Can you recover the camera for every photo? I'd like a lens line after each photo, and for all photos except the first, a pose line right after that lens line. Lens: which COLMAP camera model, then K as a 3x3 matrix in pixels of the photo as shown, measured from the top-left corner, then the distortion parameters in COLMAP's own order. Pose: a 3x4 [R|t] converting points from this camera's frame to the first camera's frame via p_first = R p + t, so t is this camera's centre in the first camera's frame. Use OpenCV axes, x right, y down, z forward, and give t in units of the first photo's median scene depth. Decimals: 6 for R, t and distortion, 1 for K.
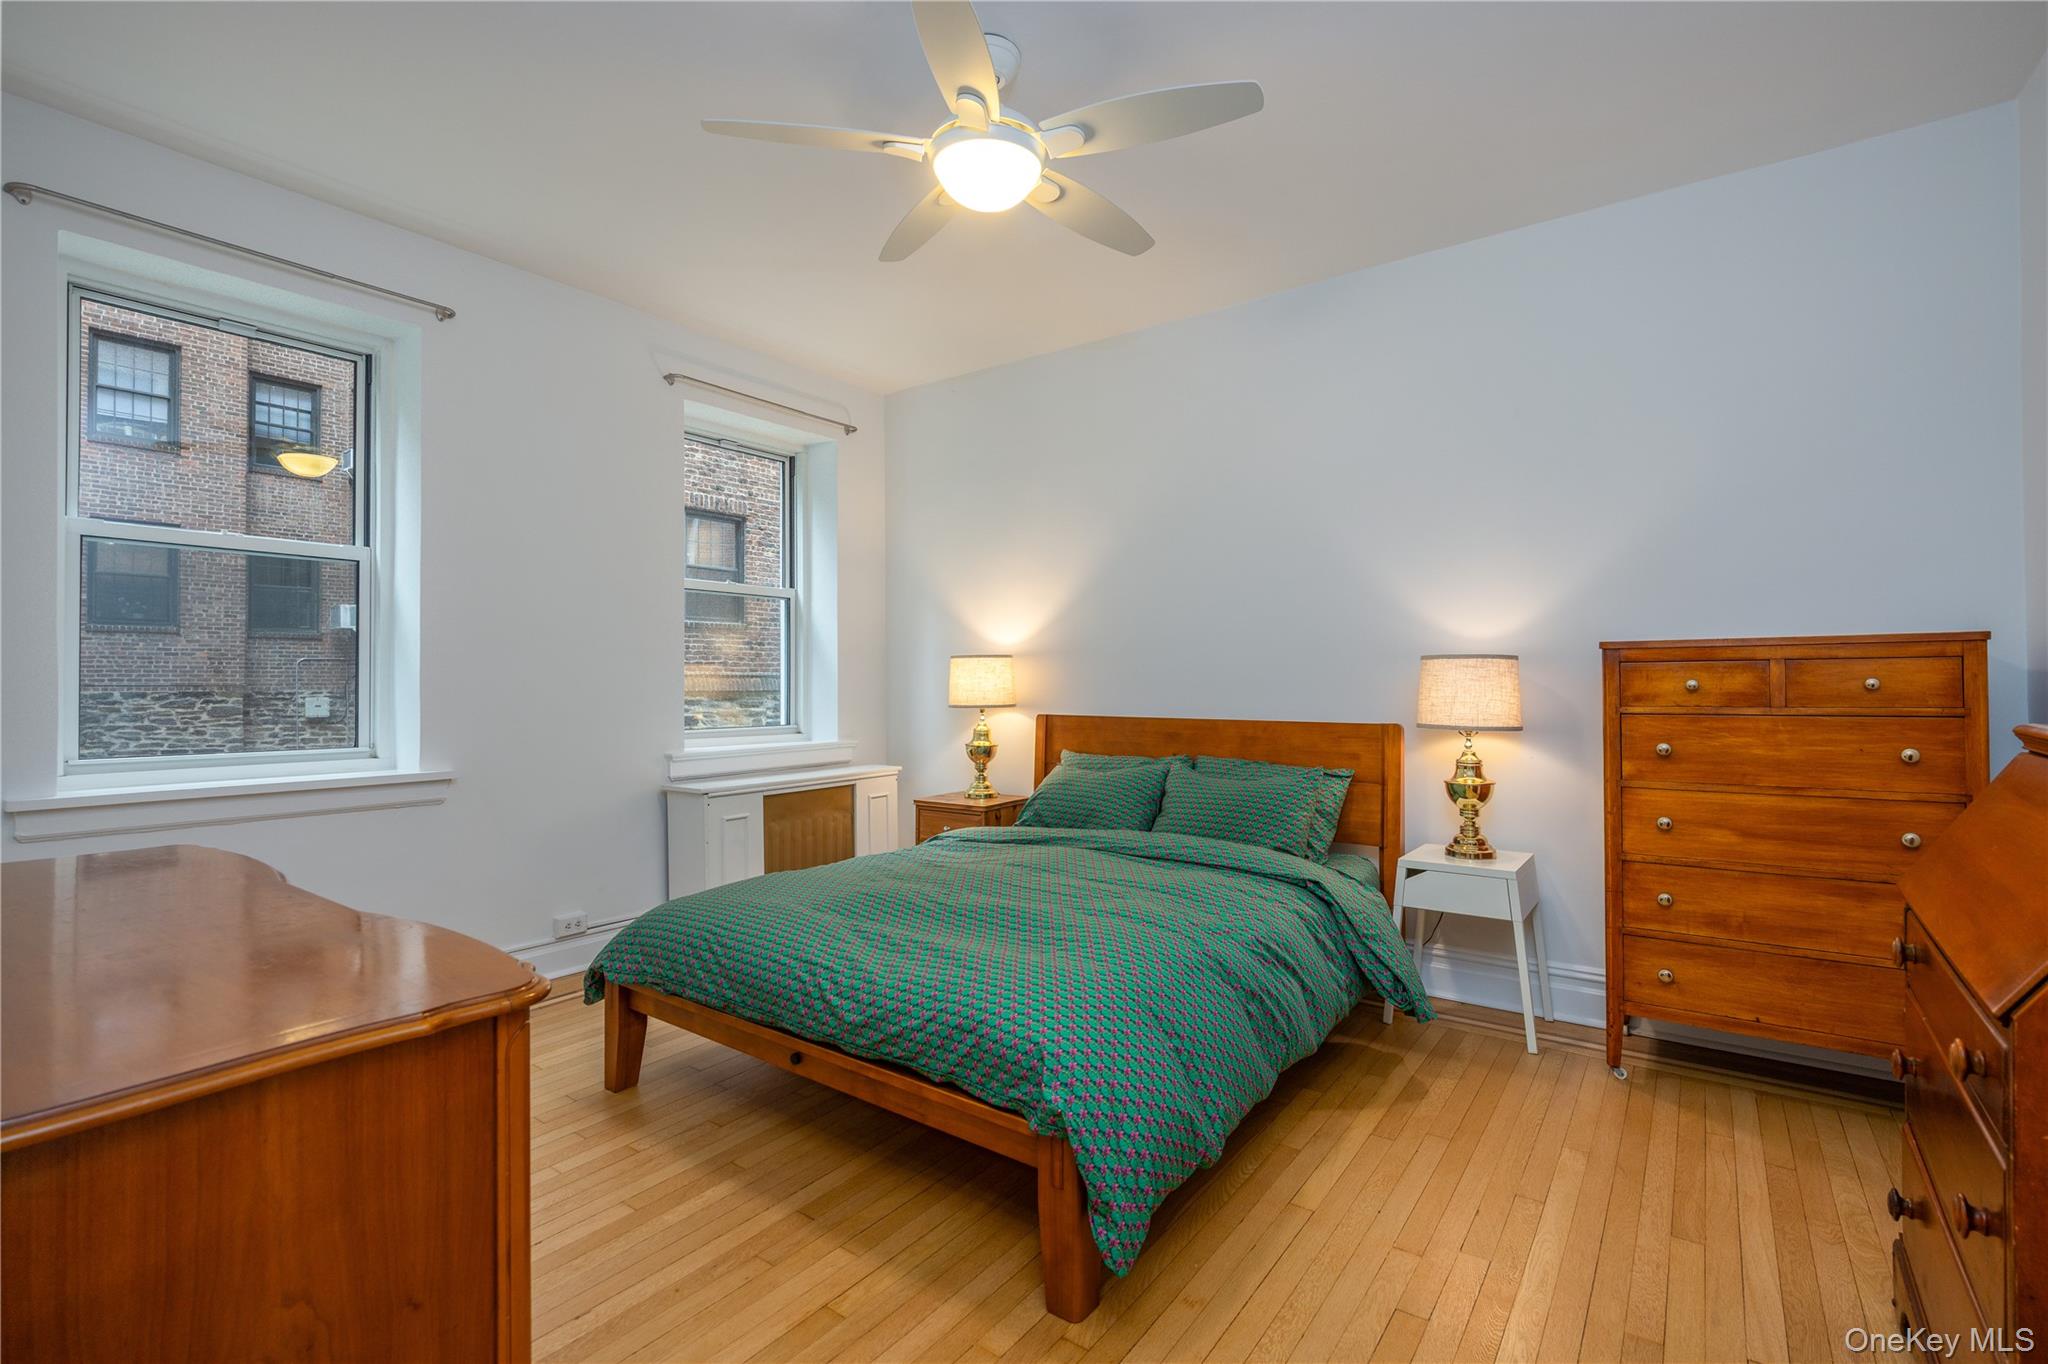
lens RADIAL K [[907.5, 0, 1029.6], [0, 907.5, 678.5], [0, 0, 1]] dist [-0.001149, -0.000698]
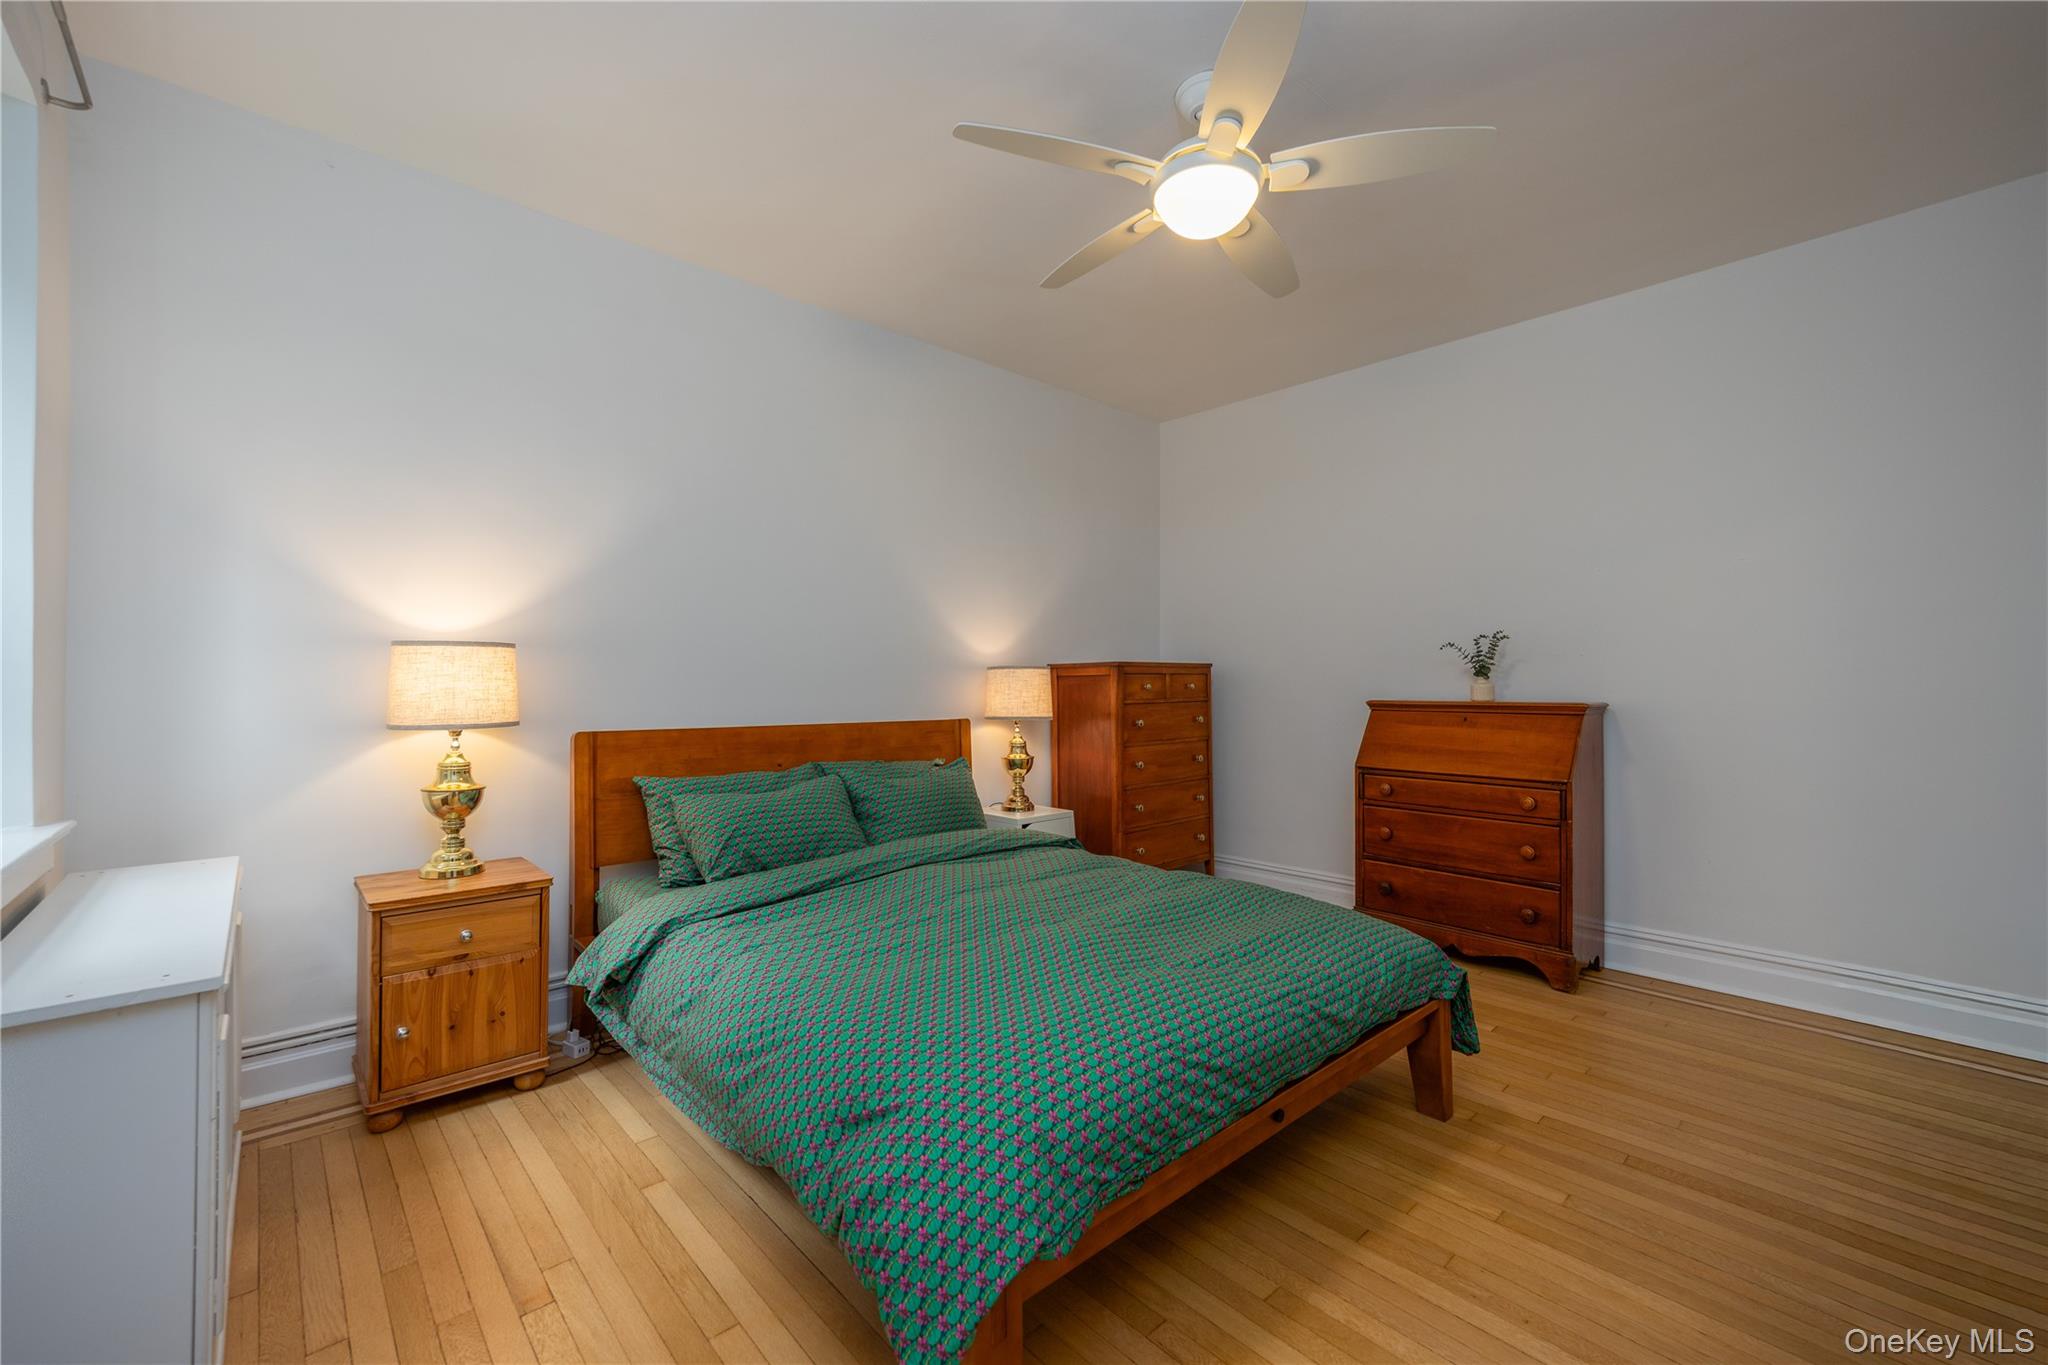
lens RADIAL K [[824.9, 0, 1024.0], [0, 824.9, 682.5], [0, 0, 1]] dist [0.035529, 0.000003]
pose [[0.193257, 0.000597, 0.981148, -0.755752], [-0.008110, 0.999967, 0.000989, -0.001796], [-0.981115, -0.008148, 0.193256, 0.742397]]
